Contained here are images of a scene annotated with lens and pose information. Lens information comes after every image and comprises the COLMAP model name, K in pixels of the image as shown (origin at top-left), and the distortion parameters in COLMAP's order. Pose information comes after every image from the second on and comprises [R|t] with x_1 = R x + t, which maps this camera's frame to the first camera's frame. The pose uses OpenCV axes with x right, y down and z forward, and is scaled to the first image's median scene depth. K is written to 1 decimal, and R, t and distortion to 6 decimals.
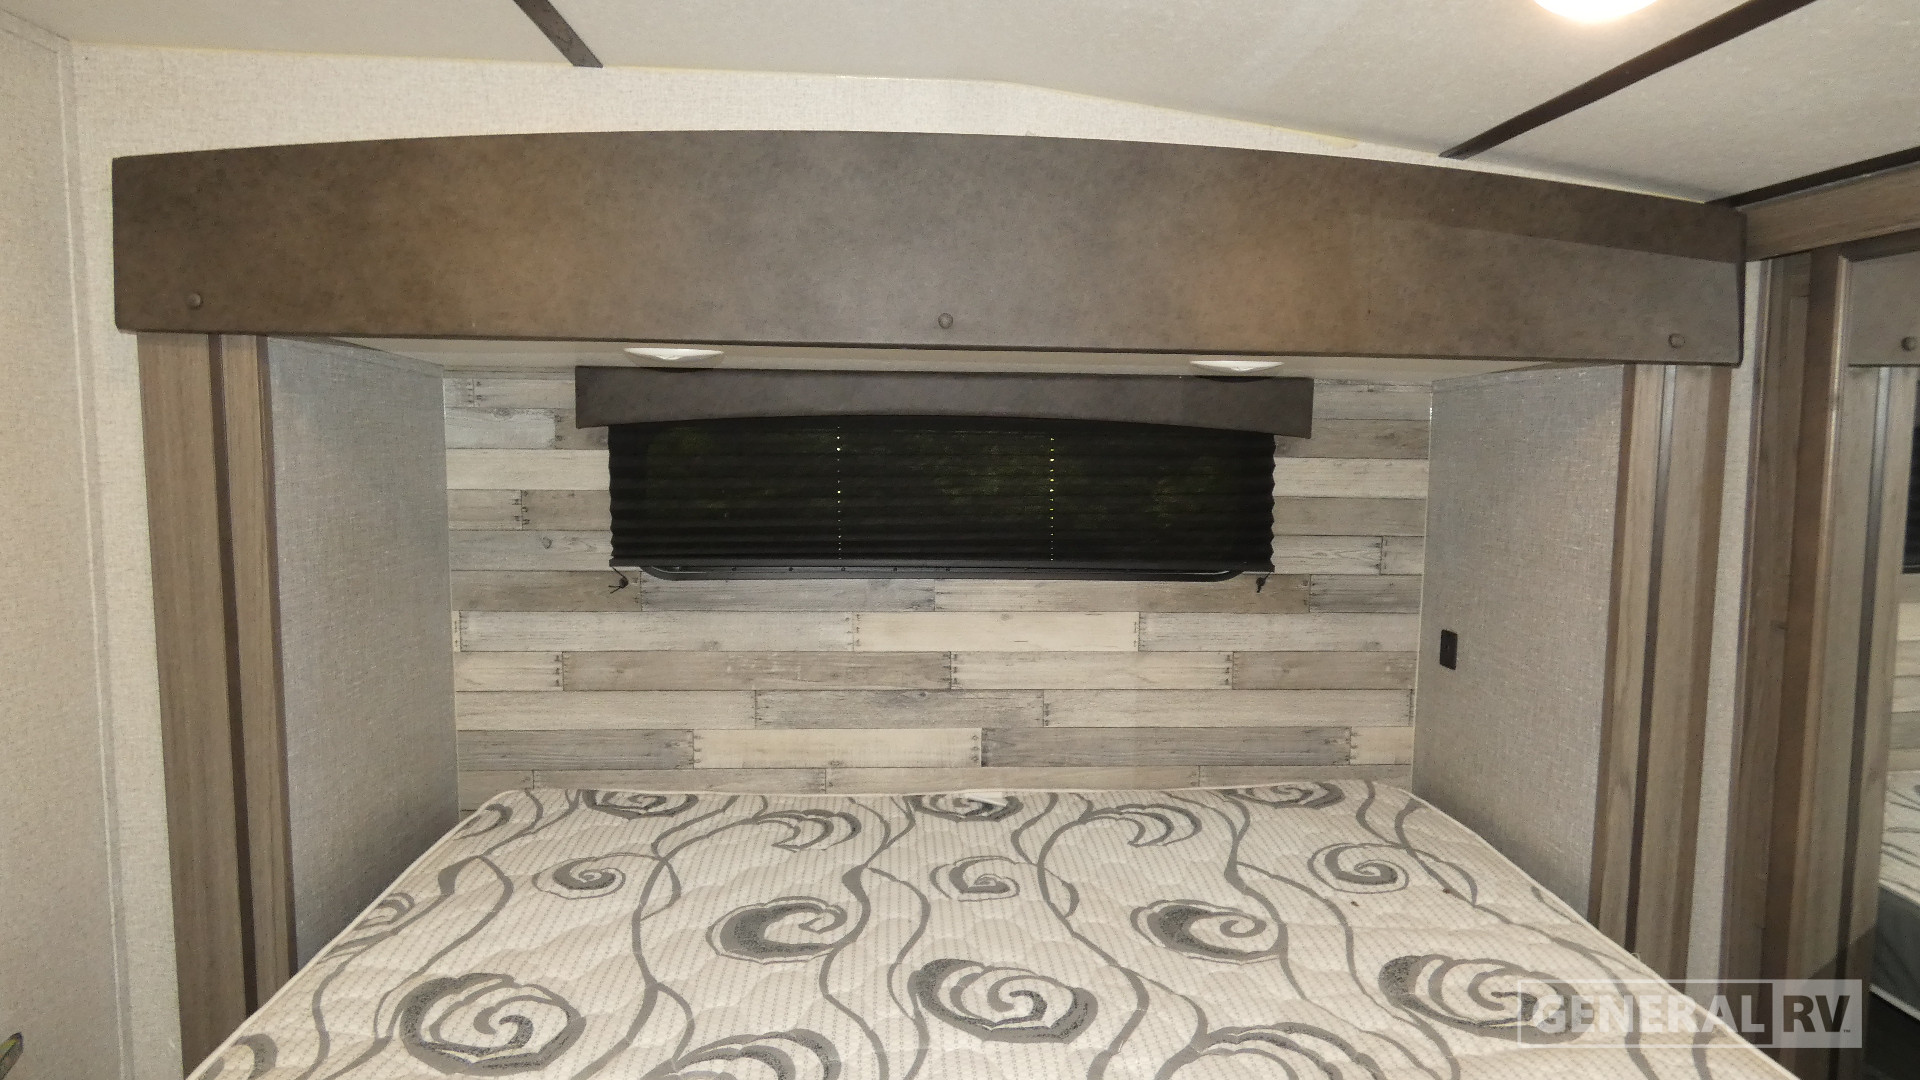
lens RADIAL K [[1148.5, 0, 967.3], [0, 1148.5, 541.8], [0, 0, 1]] dist [-0.006759, -0.001674]
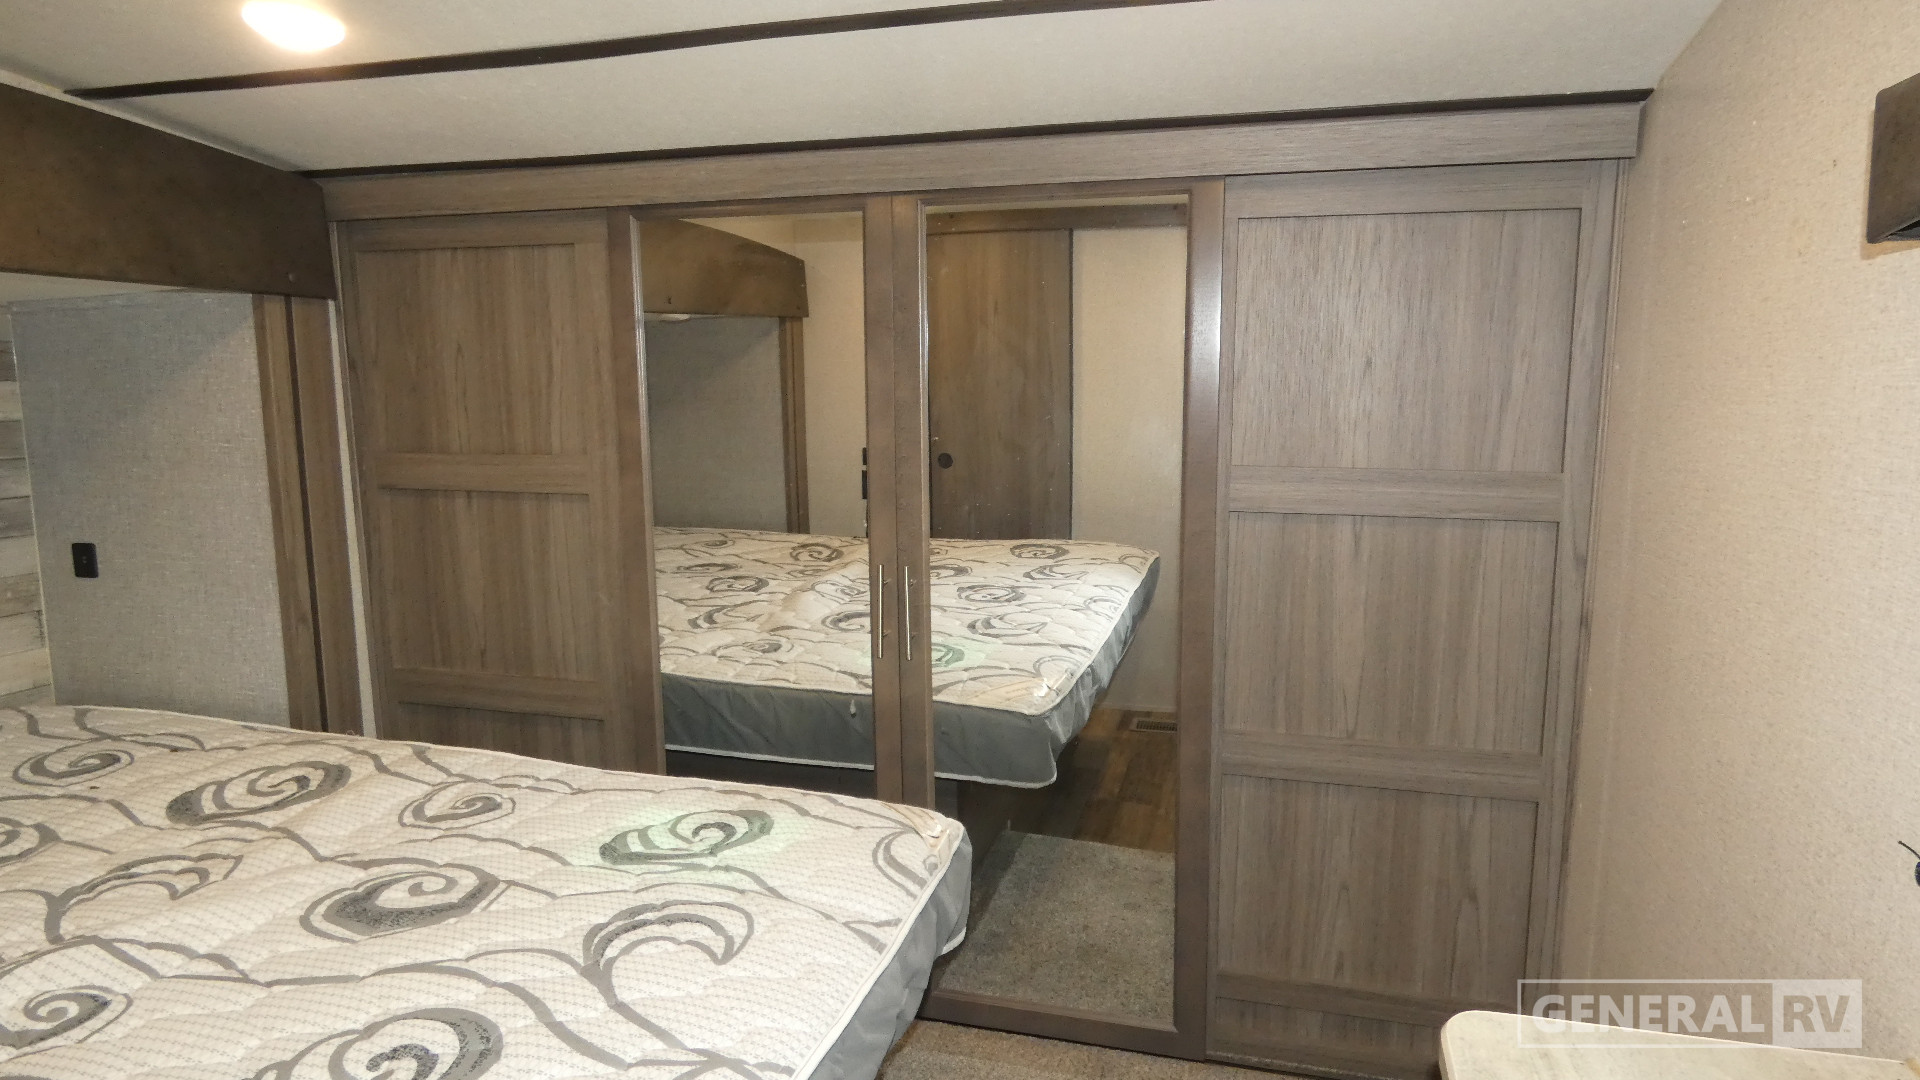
lens RADIAL K [[1157.0, 0, 960.0], [0, 1157.0, 540.0], [0, 0, 1]] dist [0.014535, 0.001626]
pose [[0.339332, -0.145205, 0.929392, -0.294236], [0.105733, 0.987641, 0.115701, 0.035300], [-0.934706, 0.059006, 0.350491, -0.126010]]
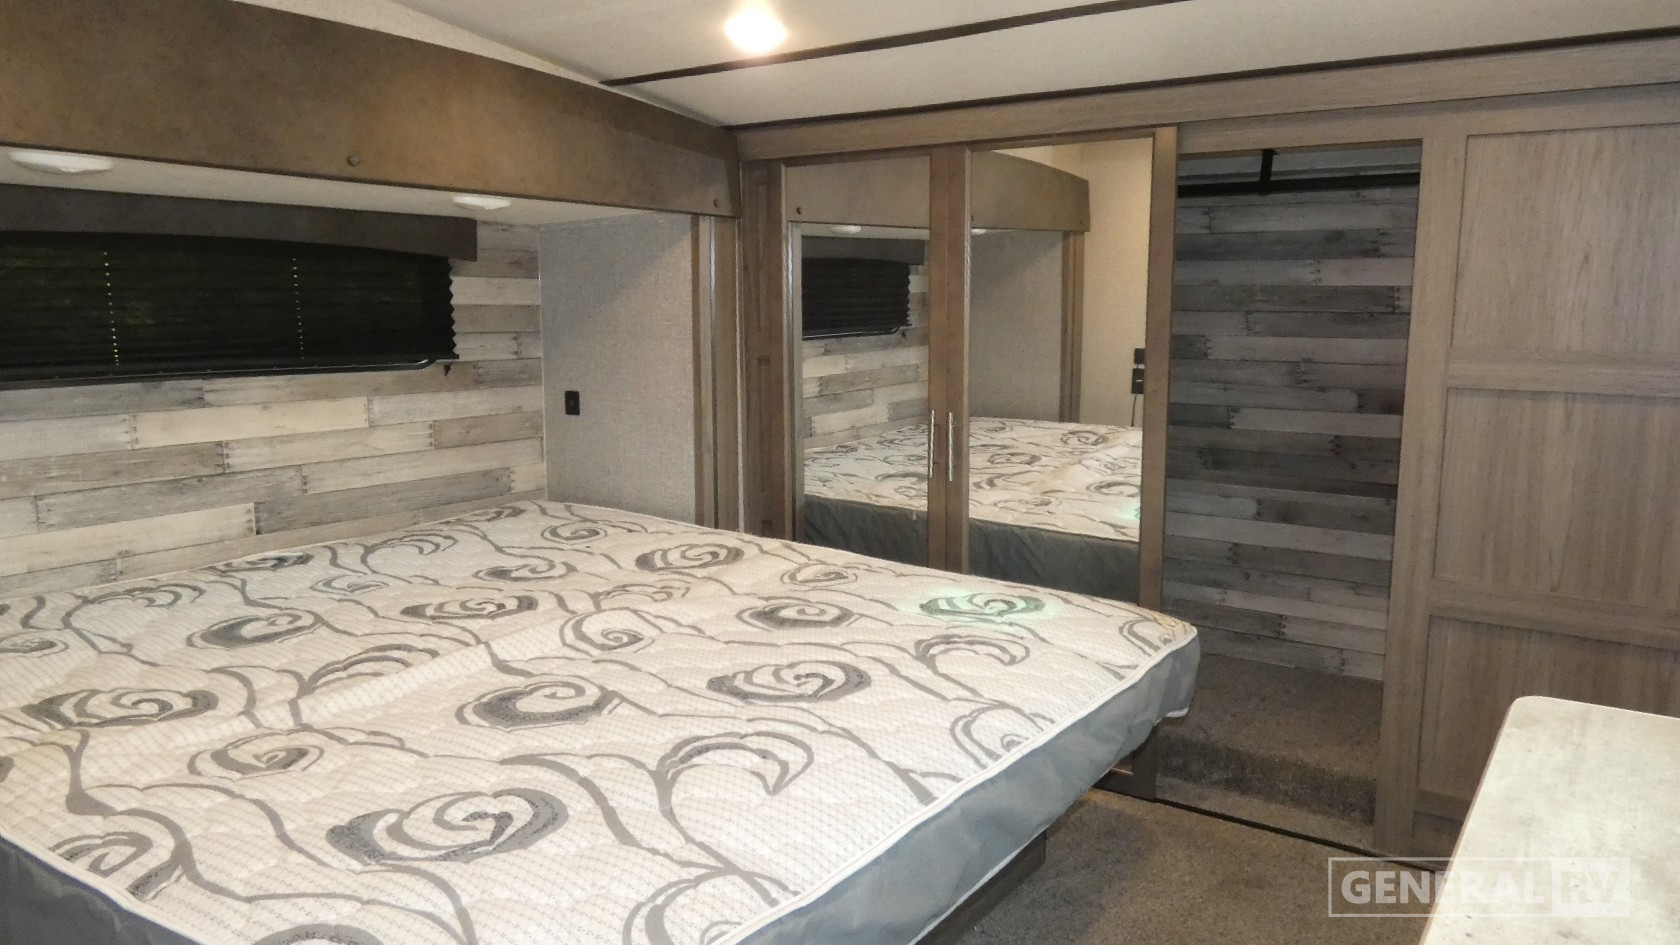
lens RADIAL K [[1165.8, 0, 839.1], [0, 1165.8, 471.3], [0, 0, 1]] dist [-0.014185, 0.003920]
pose [[0.626893, -0.119450, 0.769894, -0.541757], [0.083432, 0.992787, 0.086097, 0.077617], [-0.774625, 0.010260, 0.632338, -0.241880]]
